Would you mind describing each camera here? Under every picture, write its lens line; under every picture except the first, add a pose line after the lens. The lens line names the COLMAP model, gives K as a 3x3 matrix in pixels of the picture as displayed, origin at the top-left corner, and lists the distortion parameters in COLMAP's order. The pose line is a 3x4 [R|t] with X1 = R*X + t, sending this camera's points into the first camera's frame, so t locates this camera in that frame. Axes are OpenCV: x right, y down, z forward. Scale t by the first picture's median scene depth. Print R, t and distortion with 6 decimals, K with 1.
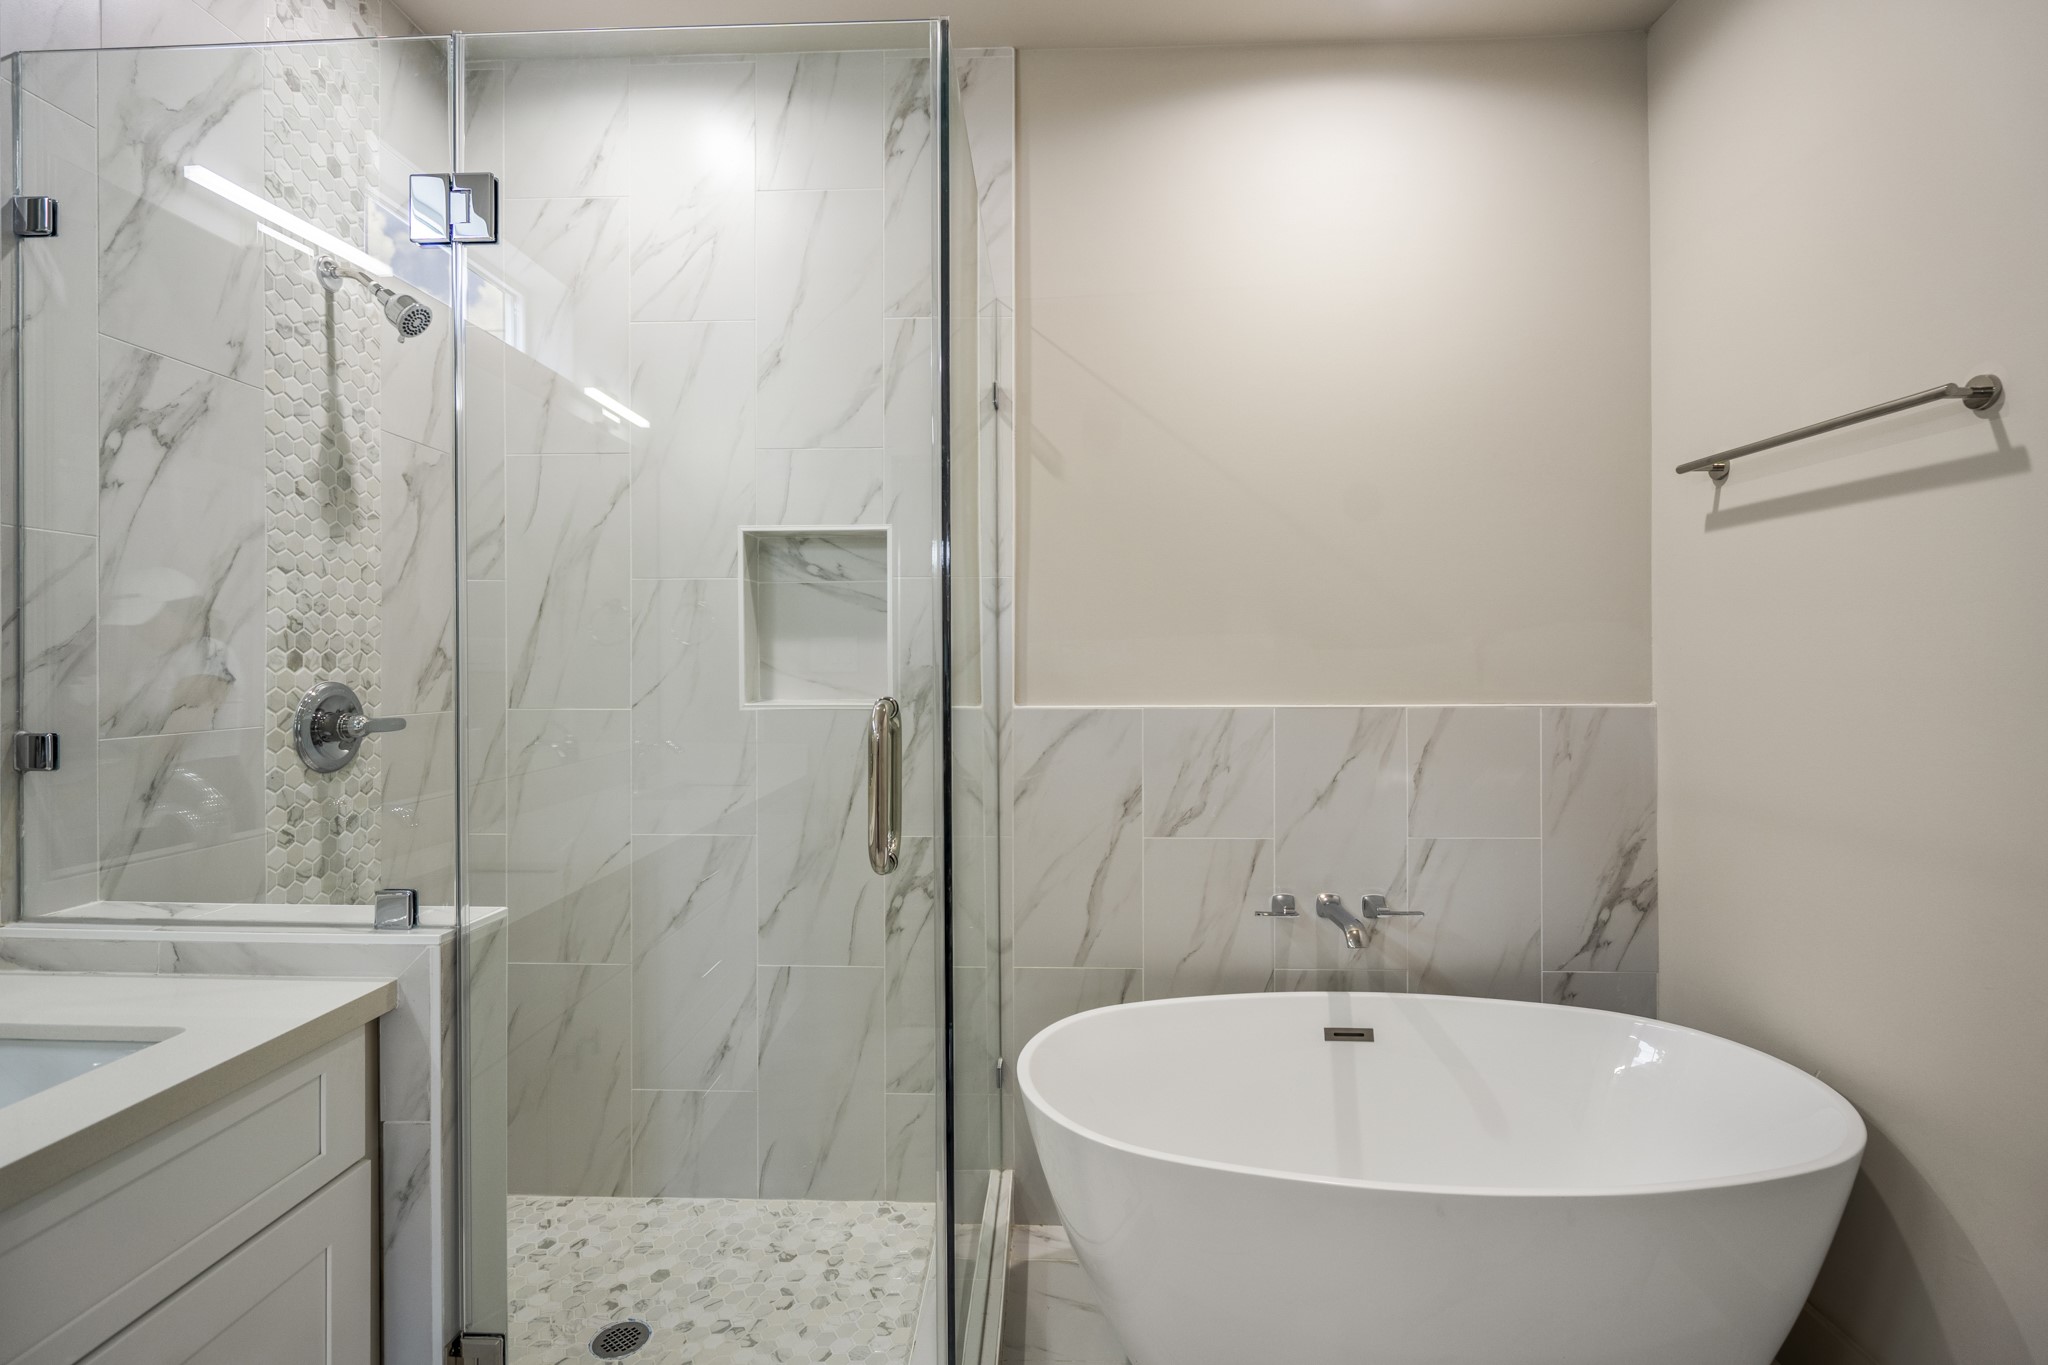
lens RADIAL K [[957.4, 0, 1024.0], [0, 957.4, 660.9], [0, 0, 1]] dist [-0.004862, 0.001832]
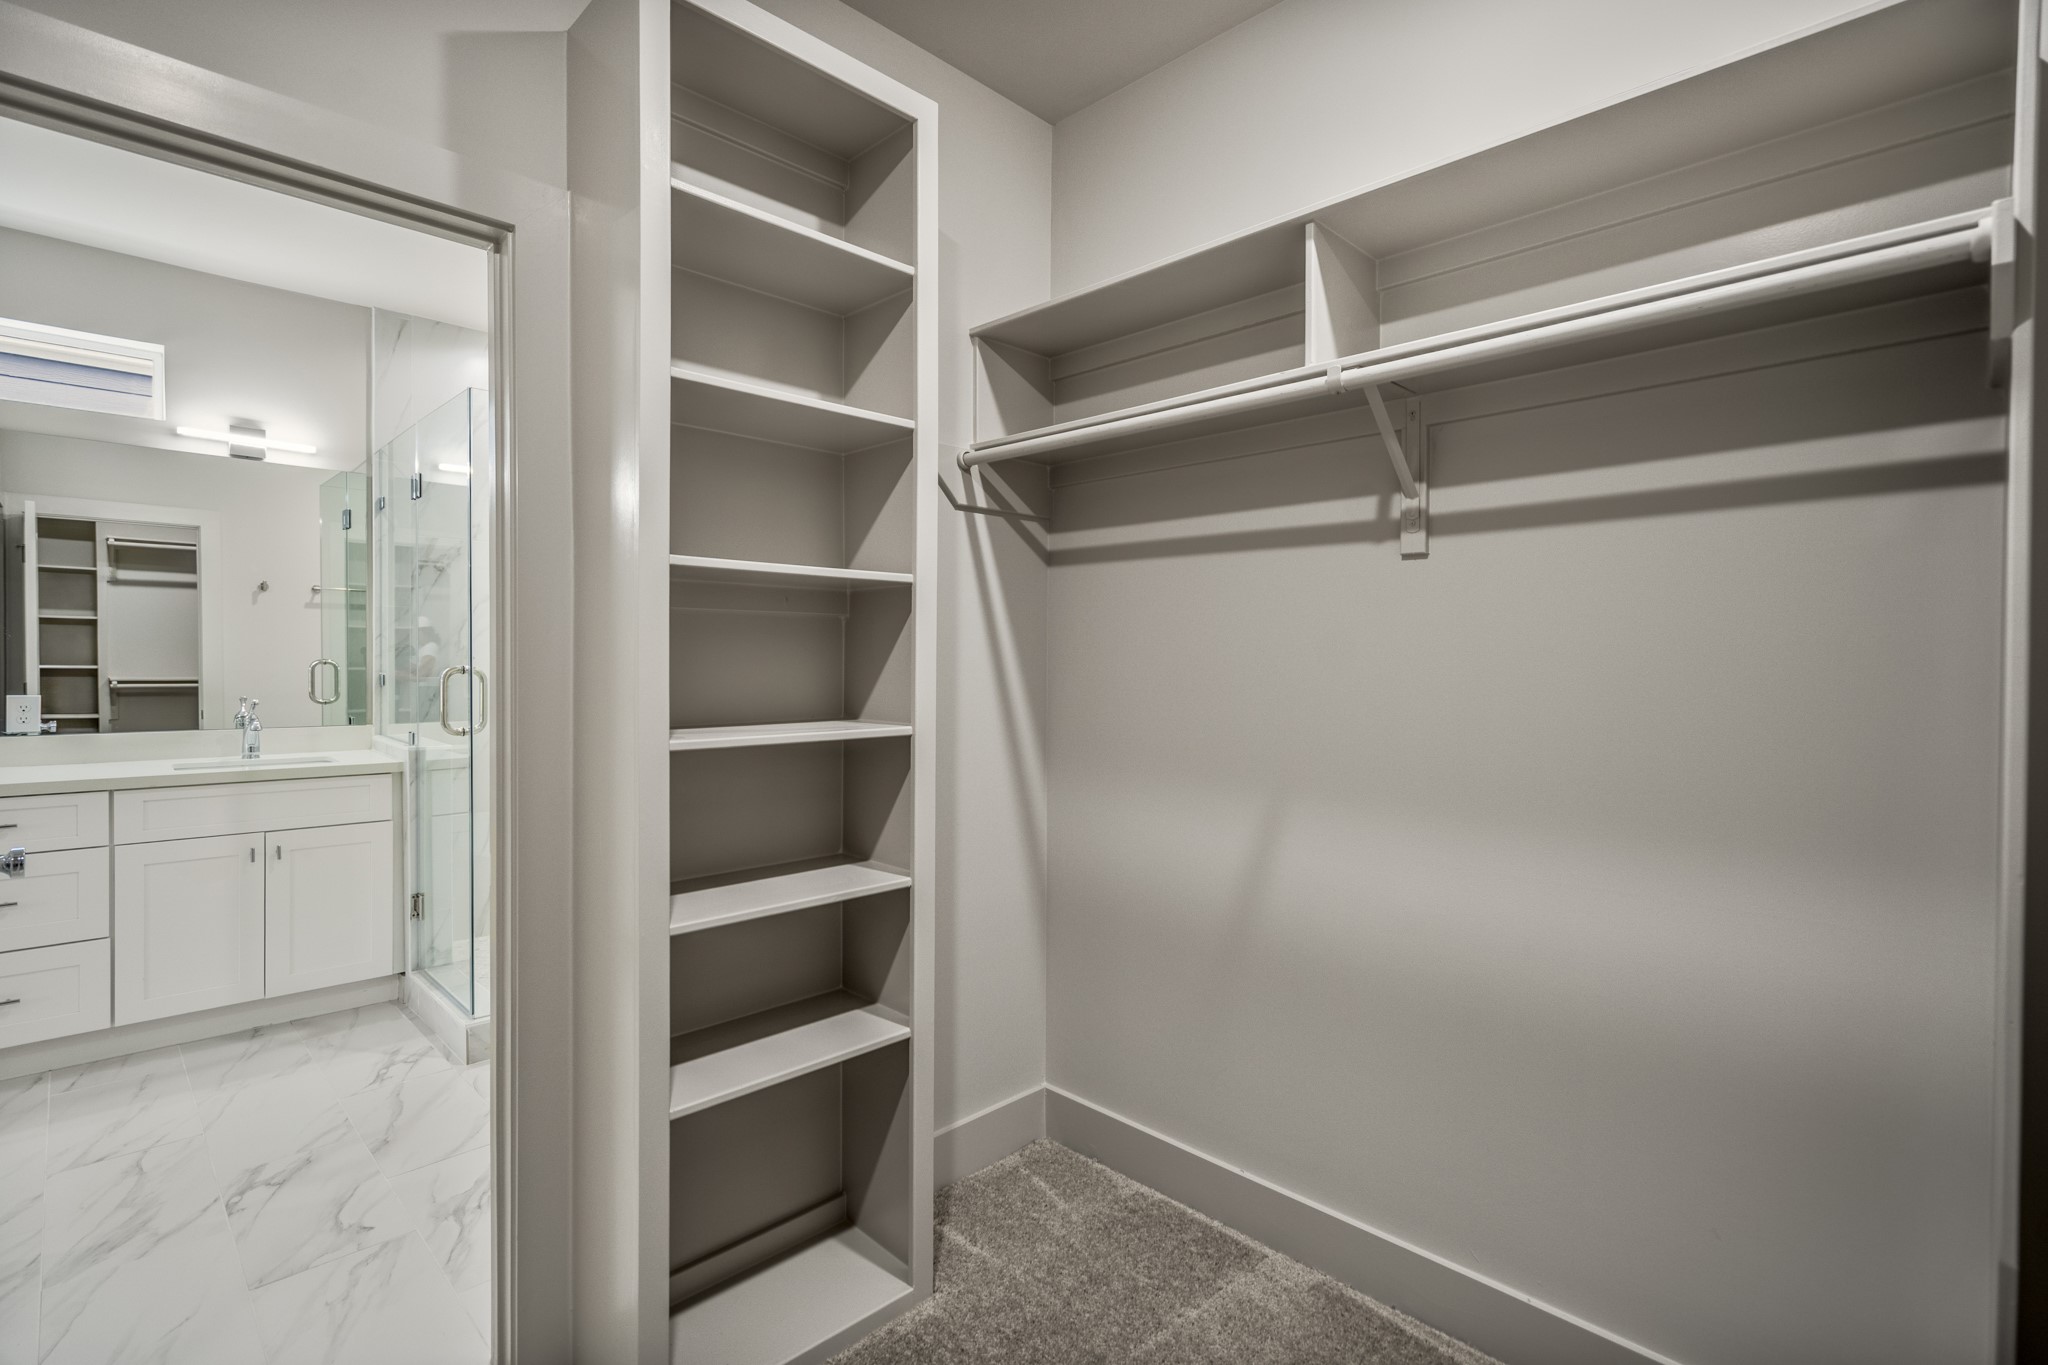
lens RADIAL K [[957.4, 0, 1017.0], [0, 957.4, 680.2], [0, 0, 1]] dist [-0.004862, 0.001832]
pose [[0.727415, 0.019212, -0.685929, 1.646598], [-0.009139, 0.999791, 0.018311, 0.014164], [0.686137, -0.007051, 0.727438, 0.116715]]
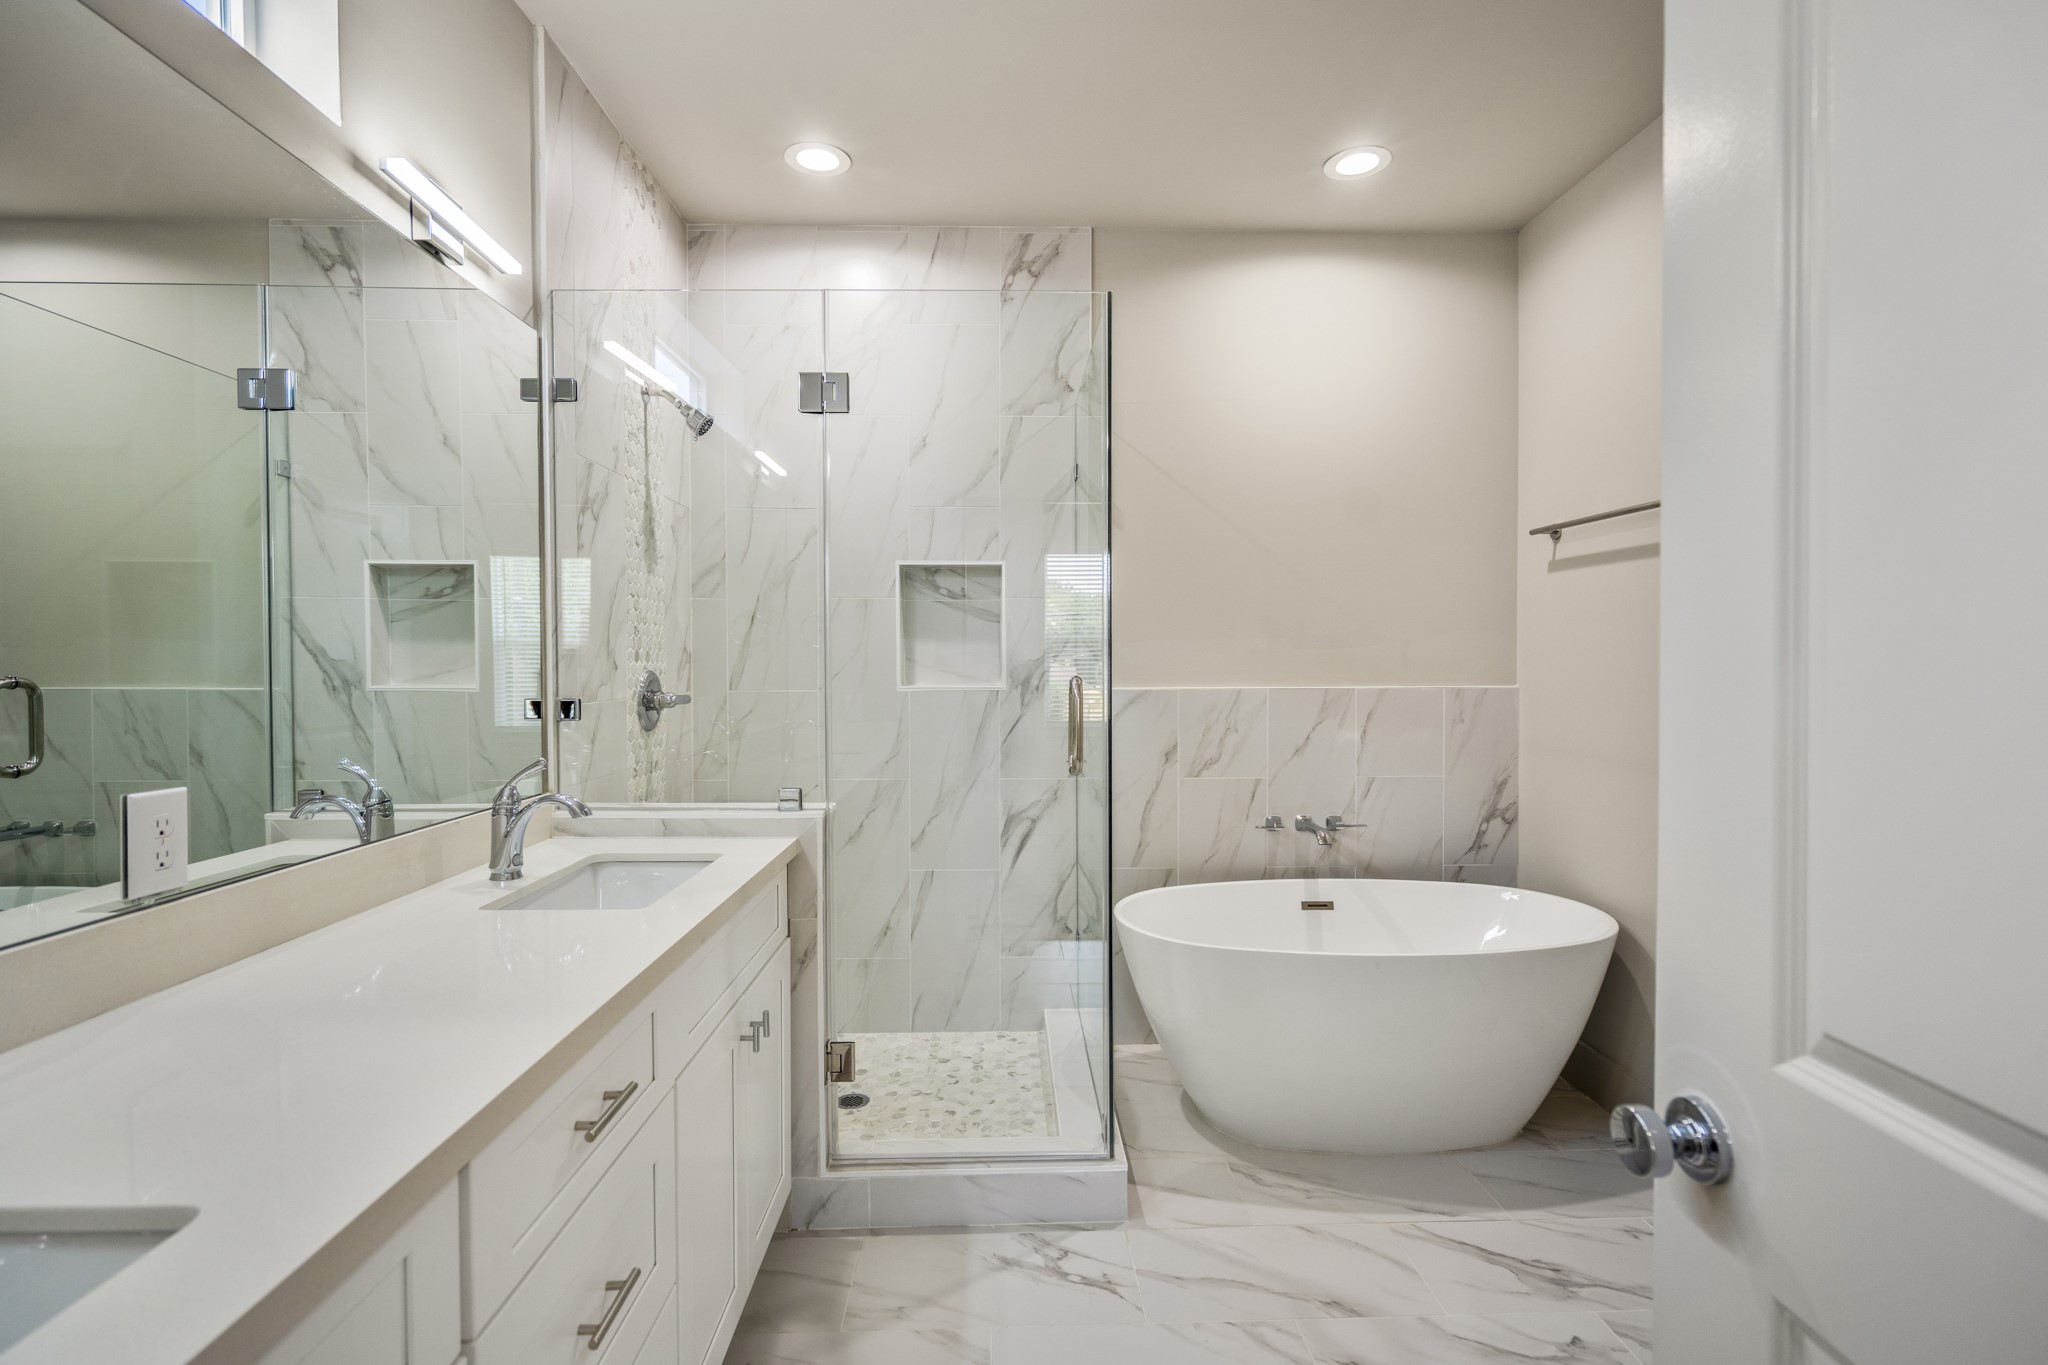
lens RADIAL K [[957.4, 0, 1029.0], [0, 957.4, 674.5], [0, 0, 1]] dist [-0.004862, 0.001832]
pose [[0.997953, -0.000013, 0.063947, -0.218052], [-0.001134, 0.999839, 0.017903, 0.001227], [-0.063937, -0.017939, 0.997793, -0.485669]]
